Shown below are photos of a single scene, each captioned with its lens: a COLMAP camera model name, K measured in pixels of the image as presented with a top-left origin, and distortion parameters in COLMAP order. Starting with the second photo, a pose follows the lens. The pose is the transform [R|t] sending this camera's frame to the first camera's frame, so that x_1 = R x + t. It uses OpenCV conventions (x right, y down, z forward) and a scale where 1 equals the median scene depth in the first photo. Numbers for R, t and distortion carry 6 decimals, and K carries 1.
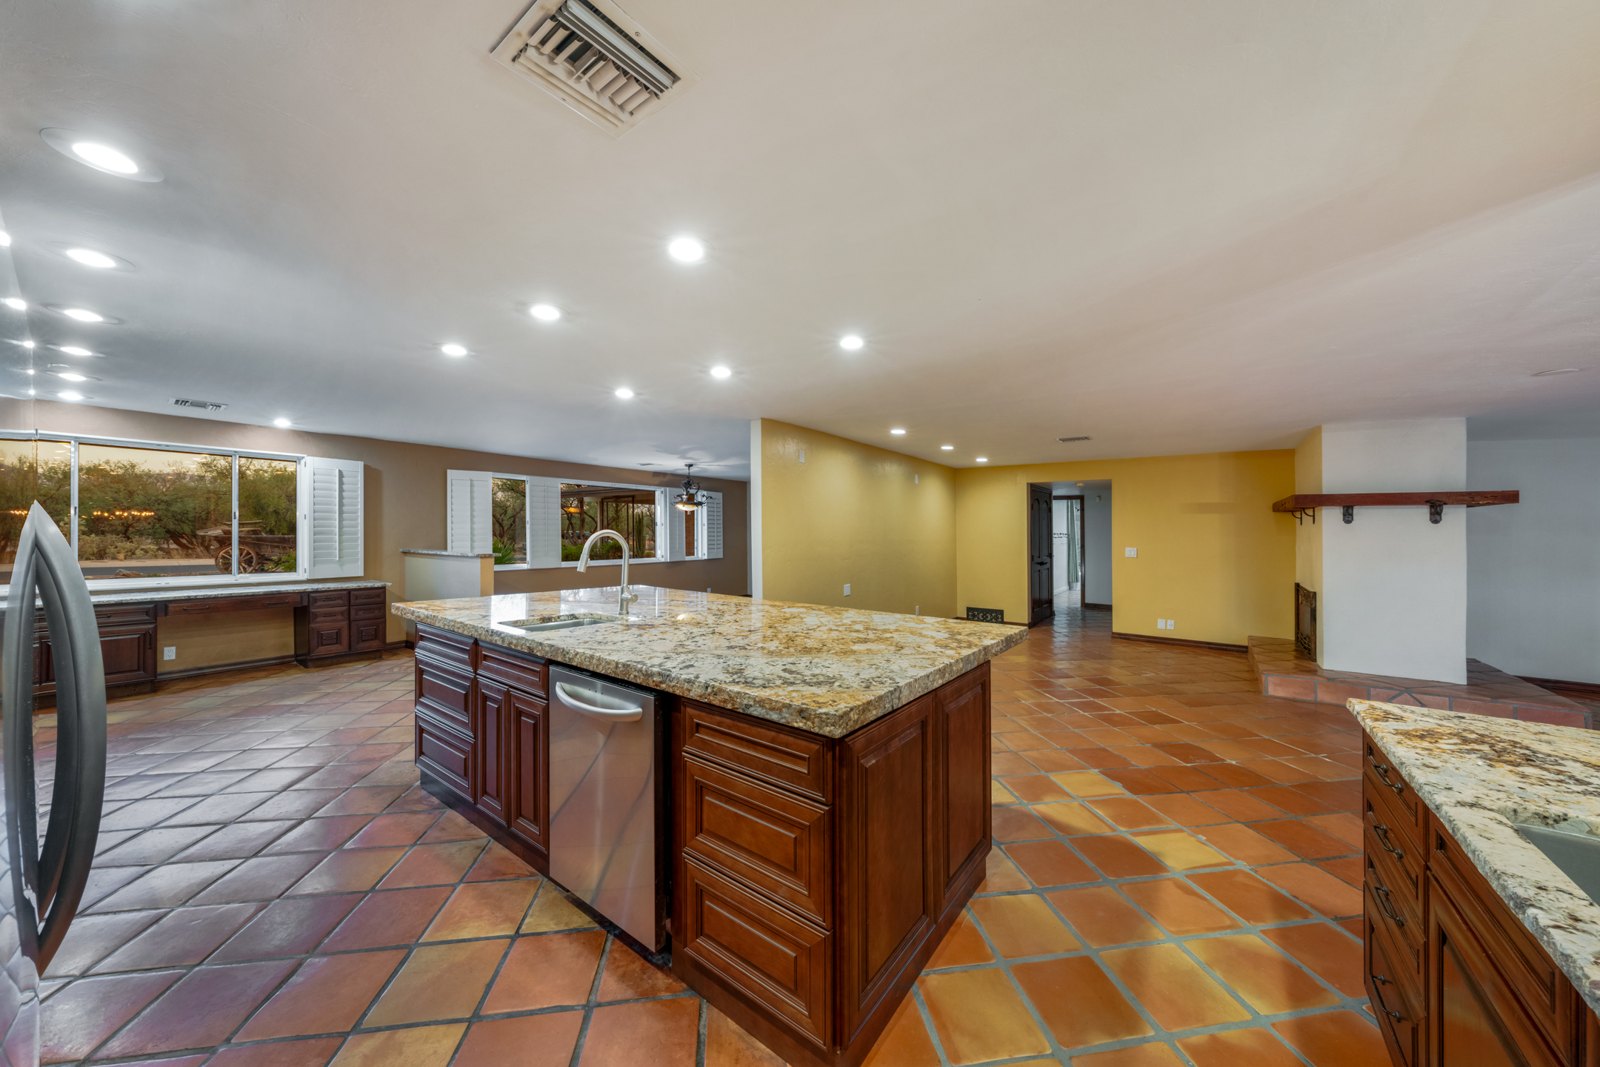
lens RADIAL K [[534.7, 0, 834.1], [0, 534.7, 540.5], [0, 0, 1]] dist [0.008783, -0.000013]
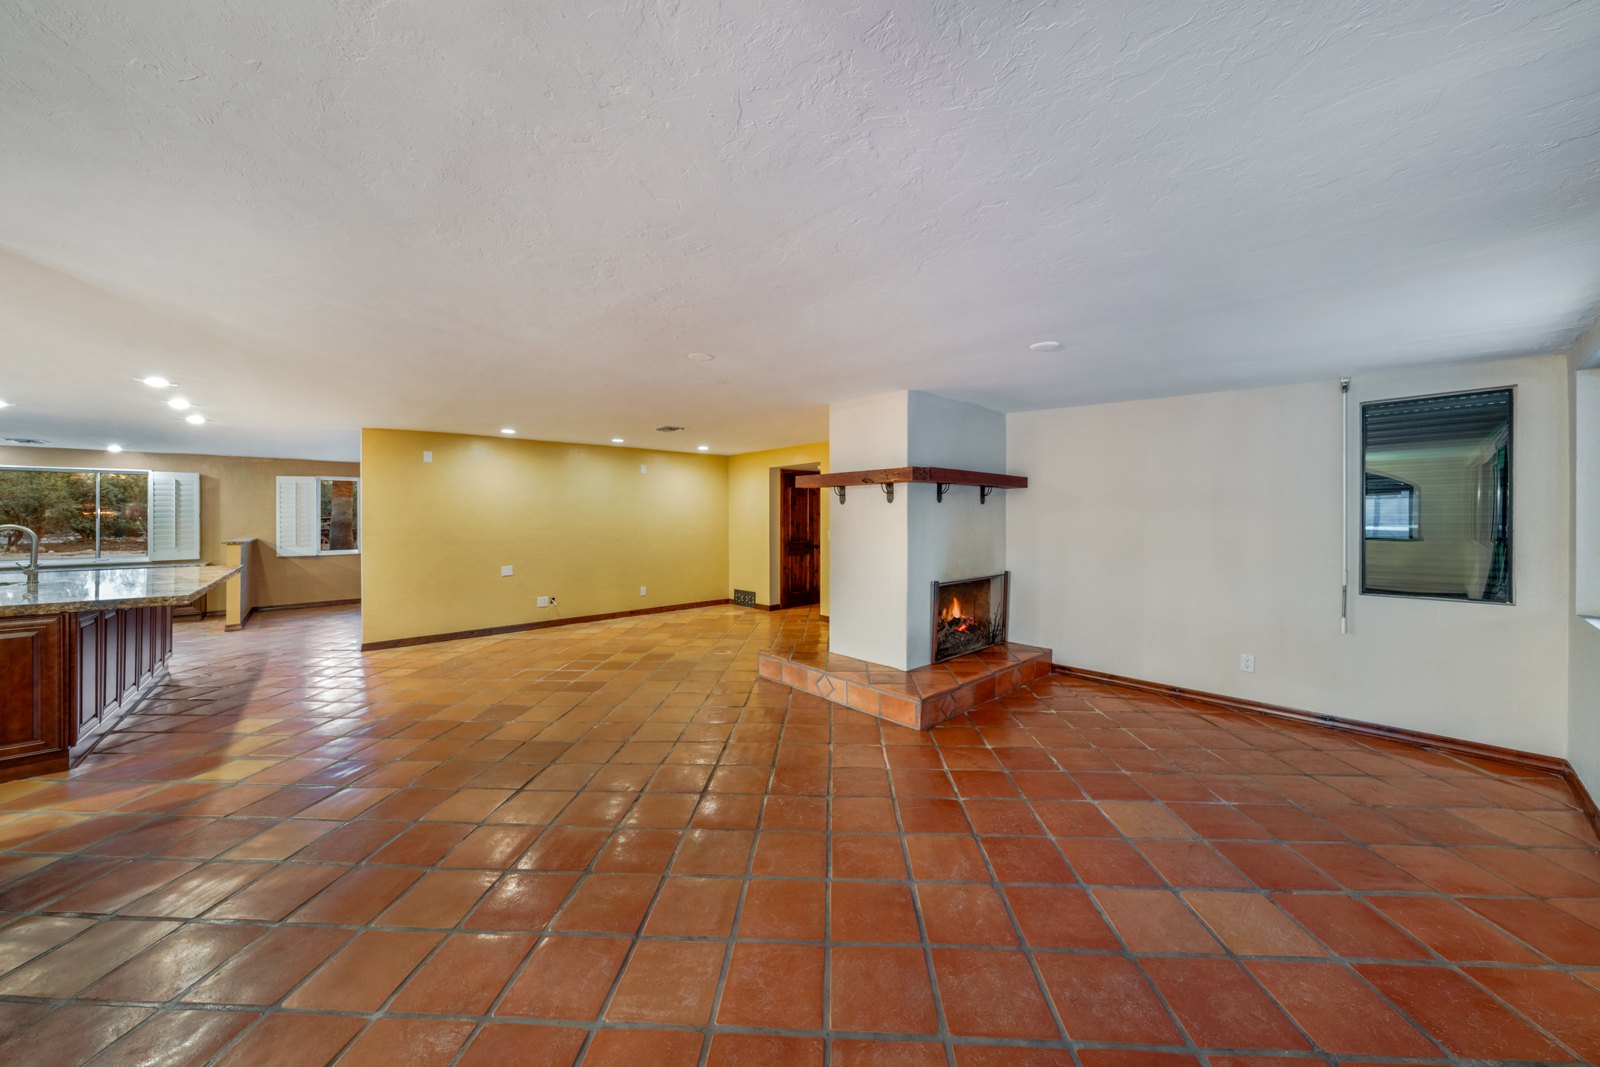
lens RADIAL K [[538.5, 0, 794.6], [0, 538.5, 527.4], [0, 0, 1]] dist [-0.000328, 0.000111]
pose [[0.975460, -0.011676, -0.219866, 0.940239], [0.012494, 0.999919, 0.002330, 0.006626], [0.219821, -0.005020, 0.975527, 0.022549]]
